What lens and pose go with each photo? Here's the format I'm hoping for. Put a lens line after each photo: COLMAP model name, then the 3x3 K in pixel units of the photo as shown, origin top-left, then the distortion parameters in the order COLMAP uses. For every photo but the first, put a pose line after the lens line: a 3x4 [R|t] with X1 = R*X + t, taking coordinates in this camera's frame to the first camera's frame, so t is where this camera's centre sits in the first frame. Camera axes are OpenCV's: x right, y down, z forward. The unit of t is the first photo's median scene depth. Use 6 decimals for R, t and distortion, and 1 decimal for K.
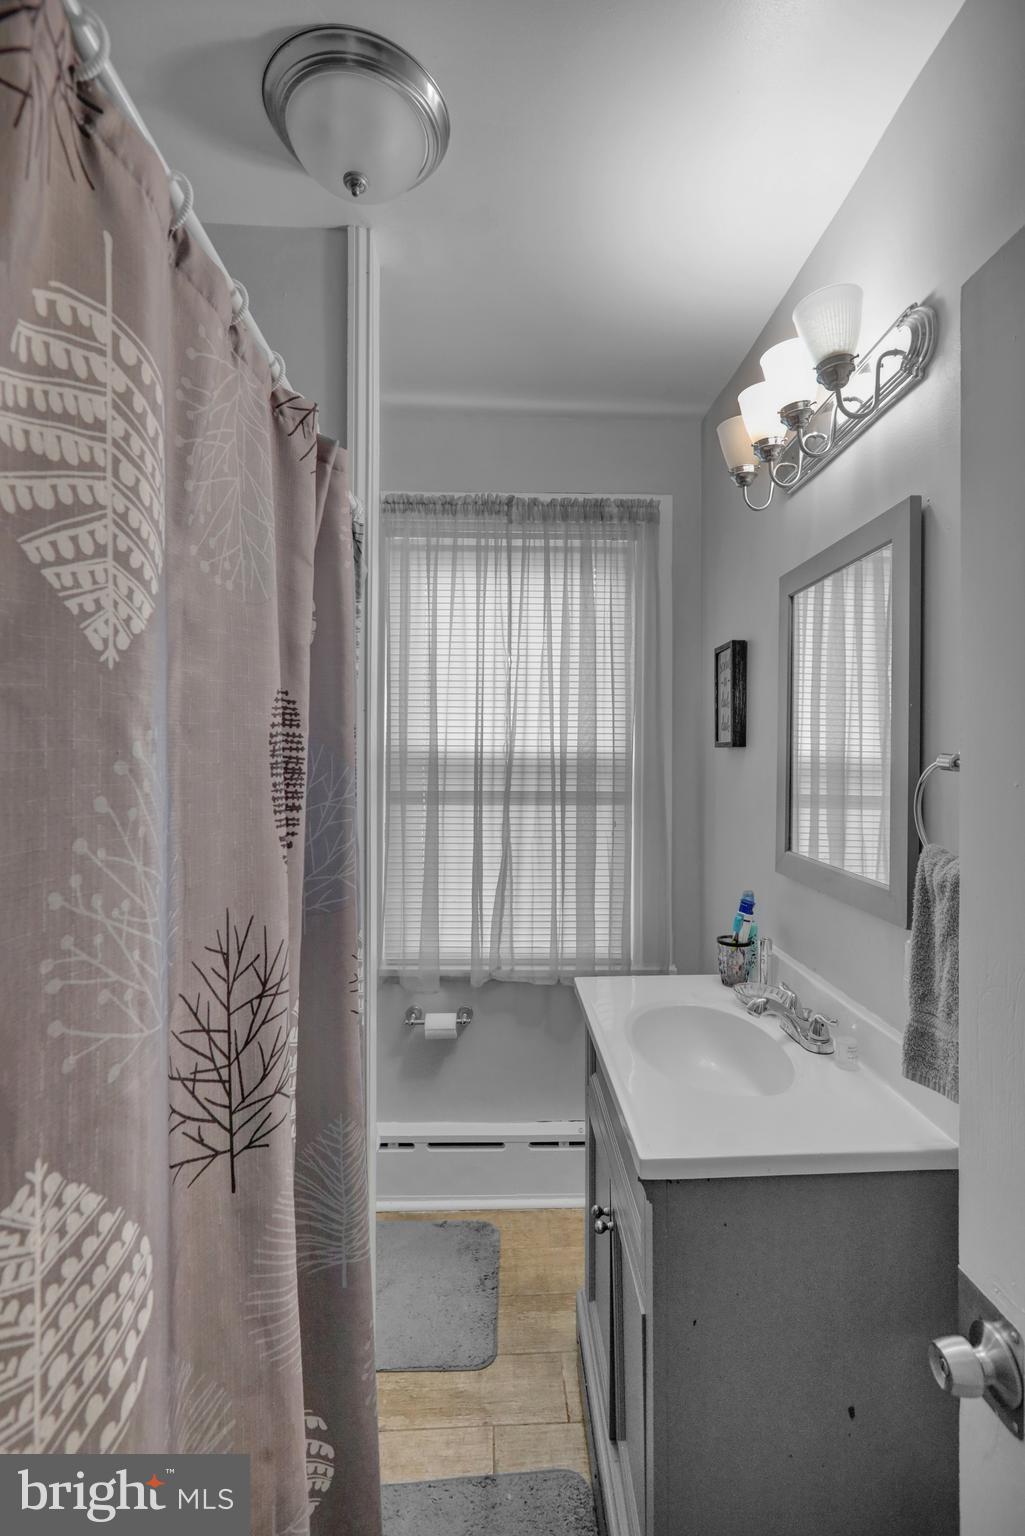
lens RADIAL K [[692.7, 0, 515.0], [0, 692.7, 738.0], [0, 0, 1]] dist [-0.002641, -0.000271]
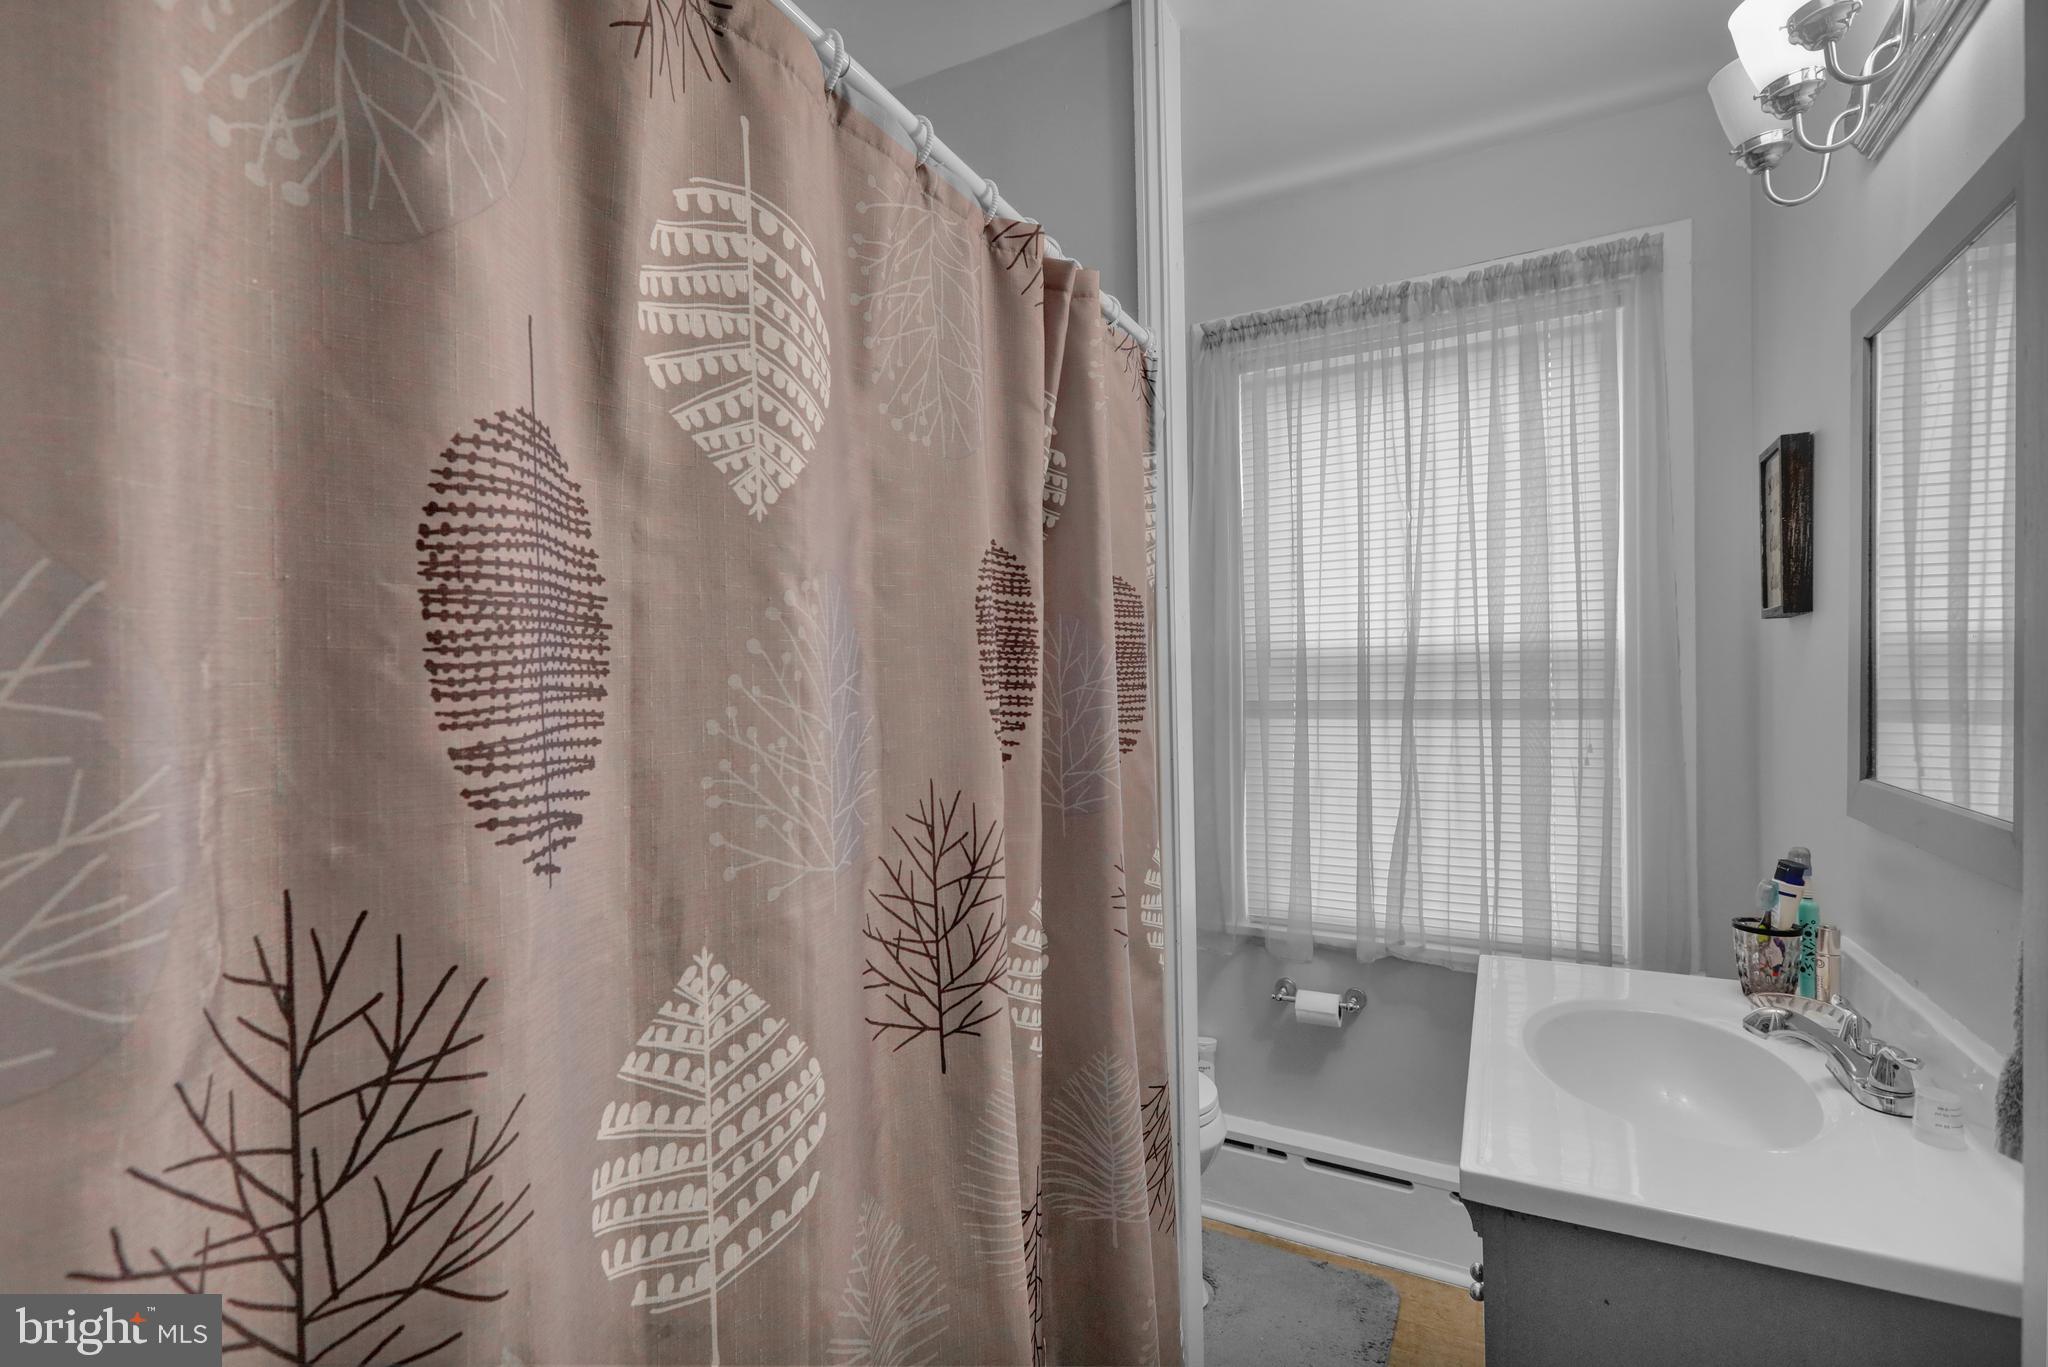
lens RADIAL K [[903.5, 0, 1024.0], [0, 903.5, 683.5], [0, 0, 1]] dist [-0.017075, 0.014323]
pose [[0.864193, -0.016785, -0.502880, 0.315436], [0.028821, 0.999454, 0.016169, 0.093924], [0.502334, -0.028467, 0.864205, -0.011975]]
